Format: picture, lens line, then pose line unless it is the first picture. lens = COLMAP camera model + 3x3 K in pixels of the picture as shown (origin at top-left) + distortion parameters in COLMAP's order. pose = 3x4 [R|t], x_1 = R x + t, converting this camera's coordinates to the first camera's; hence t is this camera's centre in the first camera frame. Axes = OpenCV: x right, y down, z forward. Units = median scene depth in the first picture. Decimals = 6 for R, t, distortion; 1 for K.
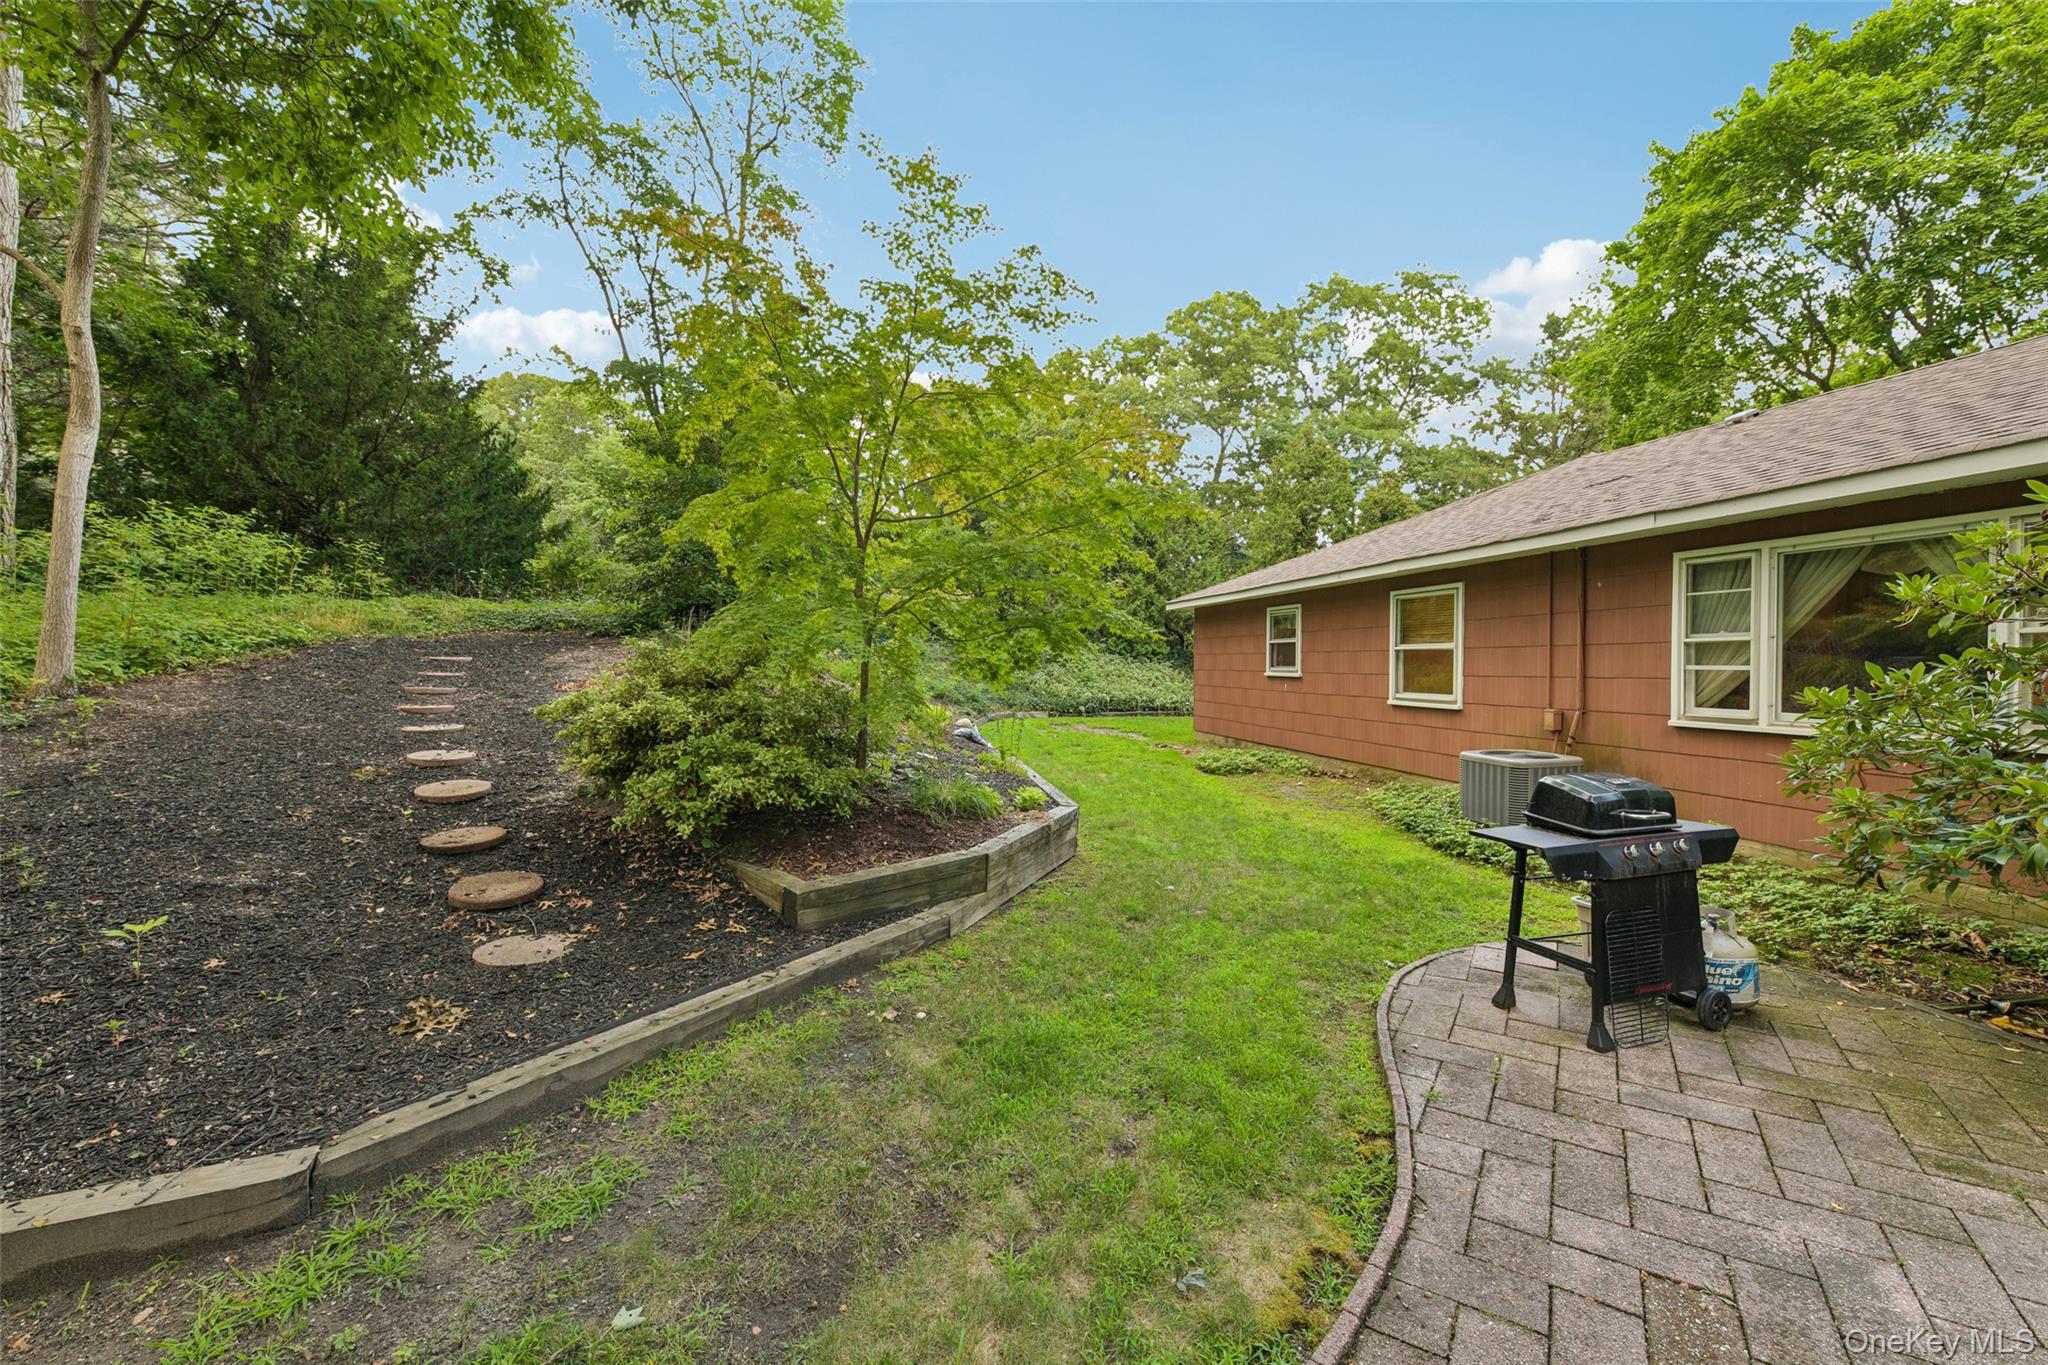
lens RADIAL K [[815.2, 0, 1024.0], [0, 815.2, 682.5], [0, 0, 1]] dist [-0.009863, 0.000007]
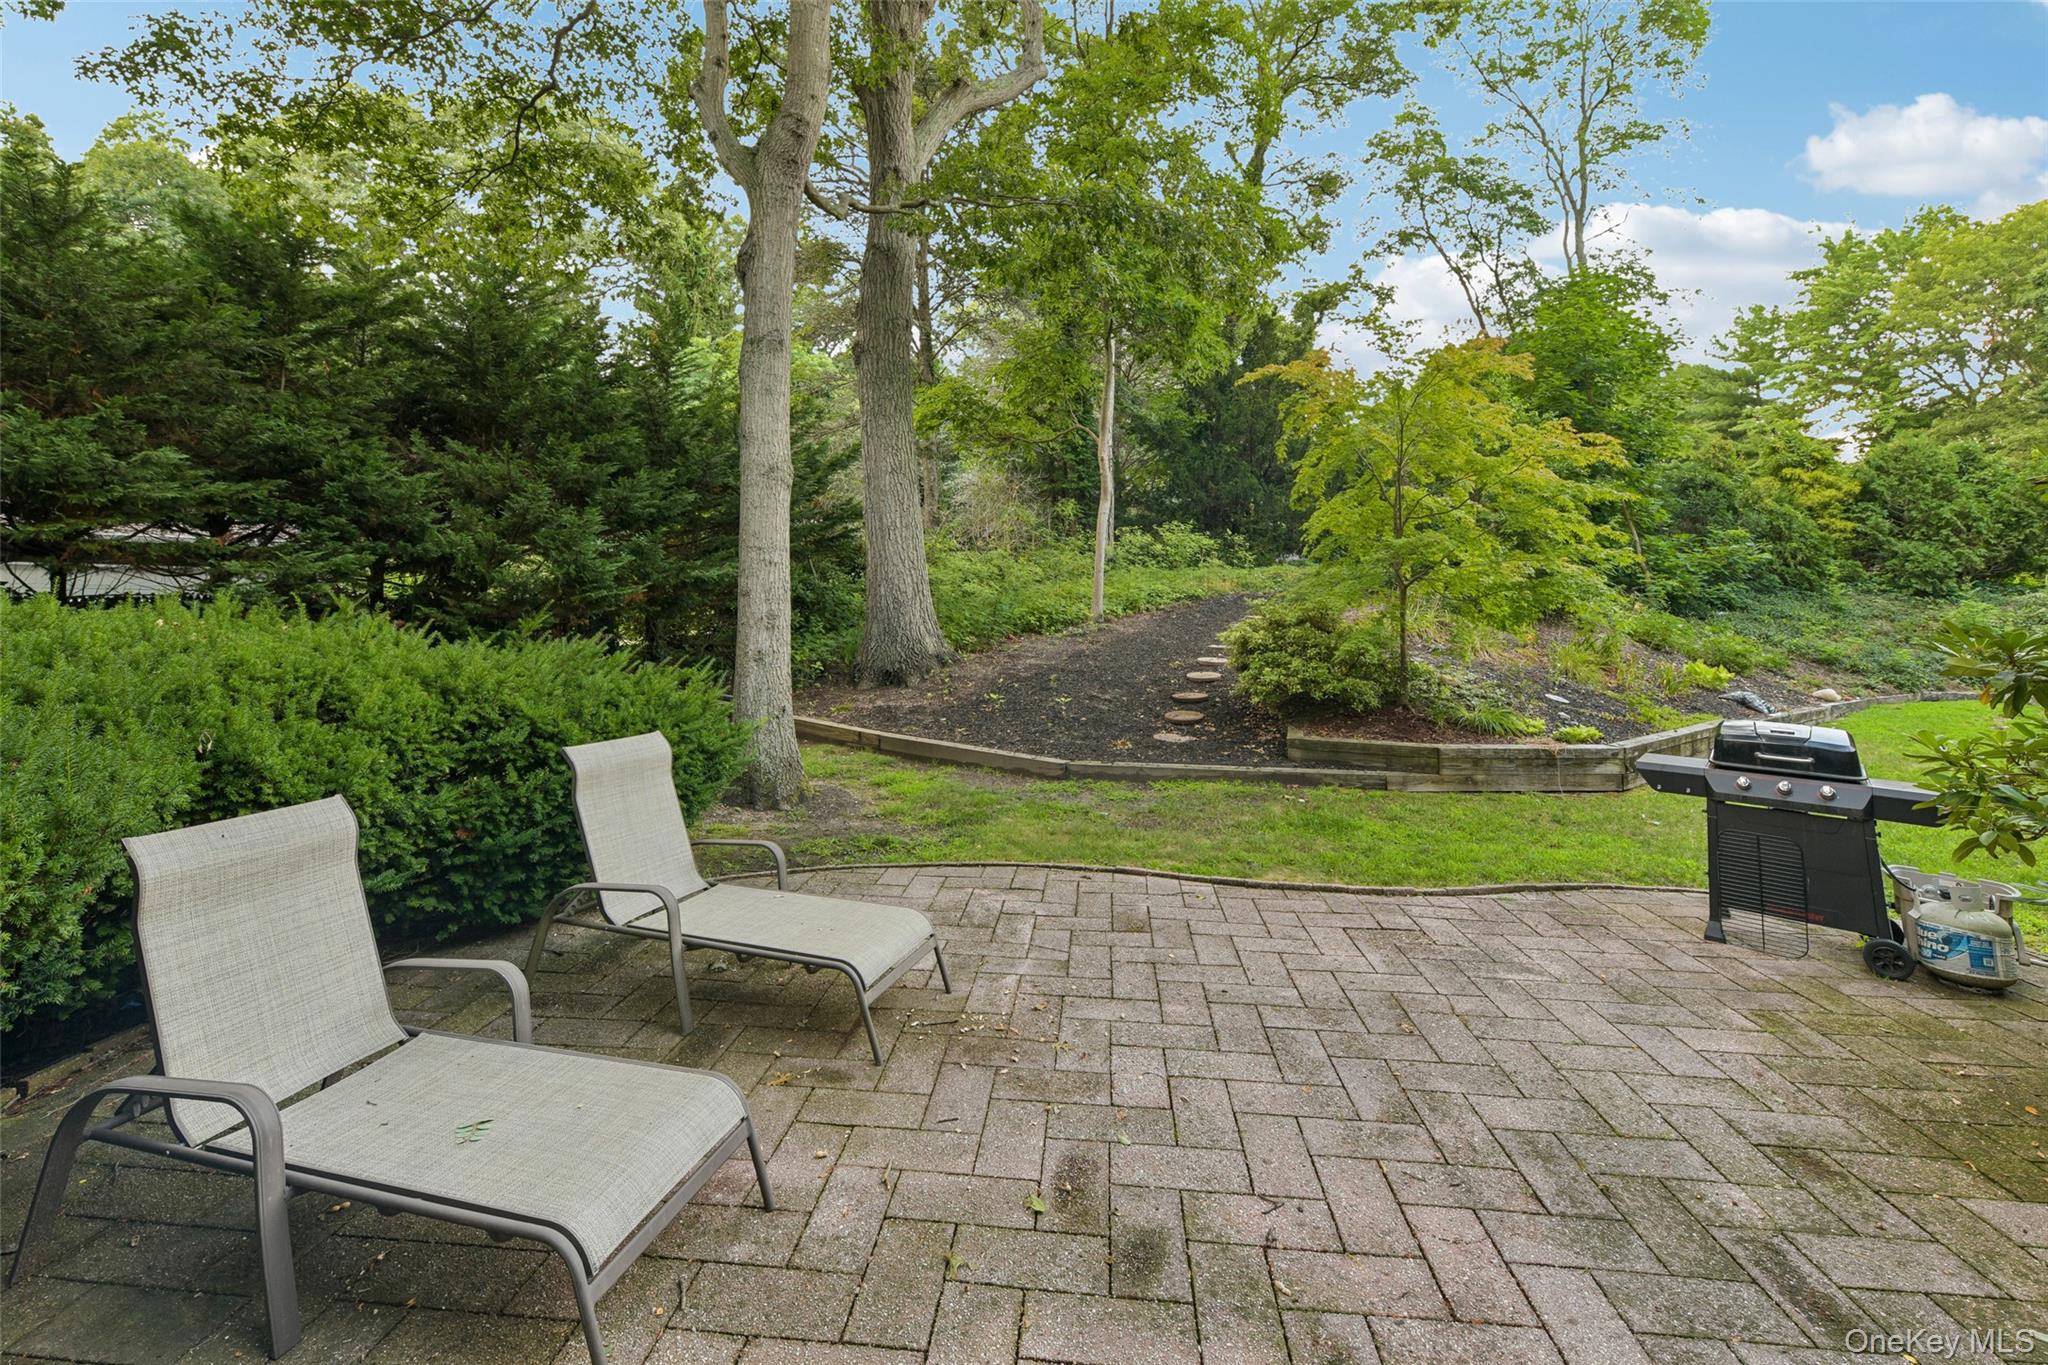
lens RADIAL K [[801.4, 0, 1037.0], [0, 801.4, 670.2], [0, 0, 1]] dist [0.003478, -0.000003]
pose [[0.498563, 0.079746, -0.863178, 0.714091], [-0.039965, 0.996815, 0.069009, 0.004130], [0.865932, 0.000092, 0.500162, -0.281882]]
